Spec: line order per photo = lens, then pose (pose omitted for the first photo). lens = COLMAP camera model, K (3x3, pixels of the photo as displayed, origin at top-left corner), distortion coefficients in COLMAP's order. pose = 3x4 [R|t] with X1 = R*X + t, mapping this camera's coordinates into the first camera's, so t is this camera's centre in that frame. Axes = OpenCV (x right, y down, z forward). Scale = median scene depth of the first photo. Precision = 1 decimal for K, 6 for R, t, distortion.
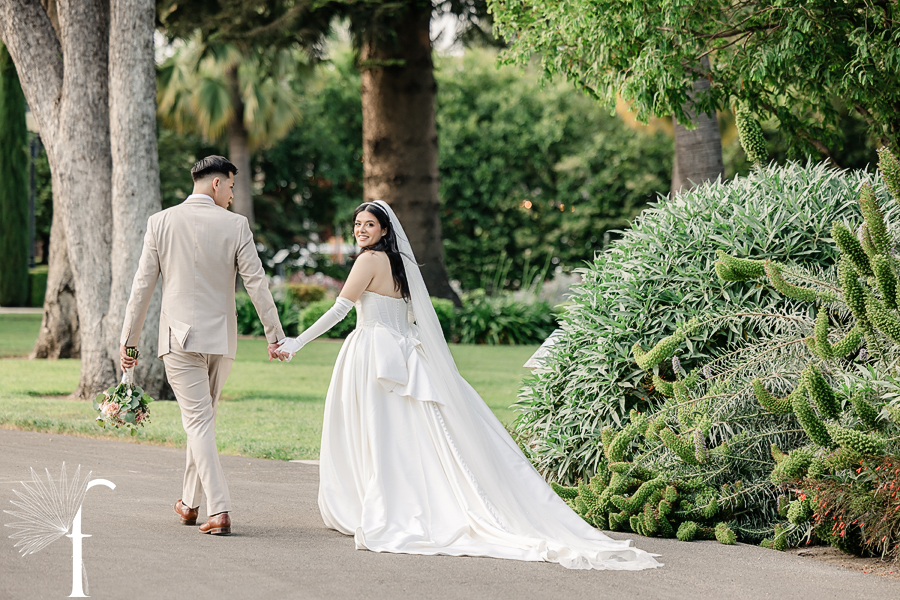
lens RADIAL K [[1197.9, 0, 447.5], [0, 1197.9, 264.5], [0, 0, 1]] dist [0.224166, 0.031520]
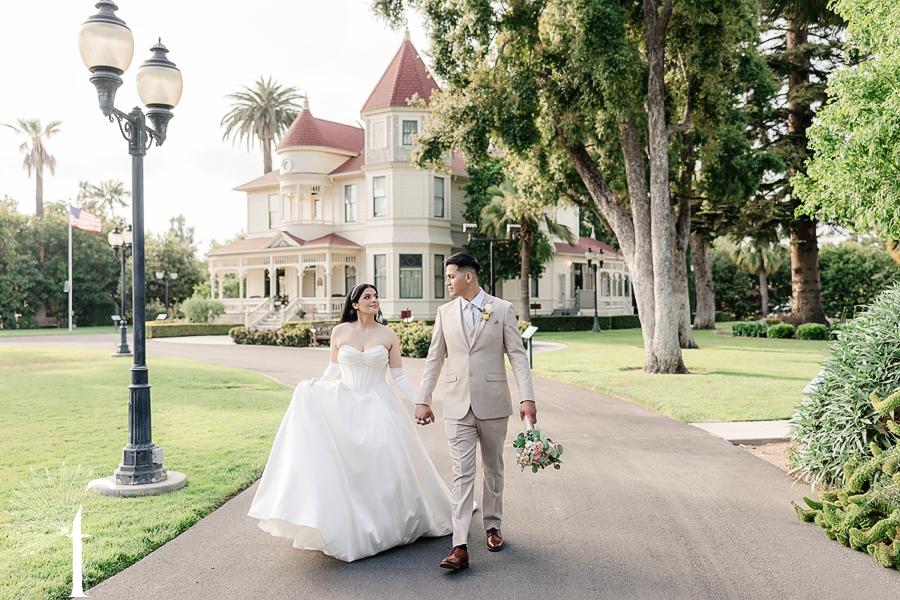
lens RADIAL K [[796.6, 0, 461.5], [0, 796.6, 303.6], [0, 0, 1]] dist [0.011267, 0.016052]
pose [[0.949095, -0.015793, -0.314593, -0.138626], [0.004329, 0.999302, -0.037105, 0.030242], [0.314959, 0.033854, 0.948501, -0.670986]]
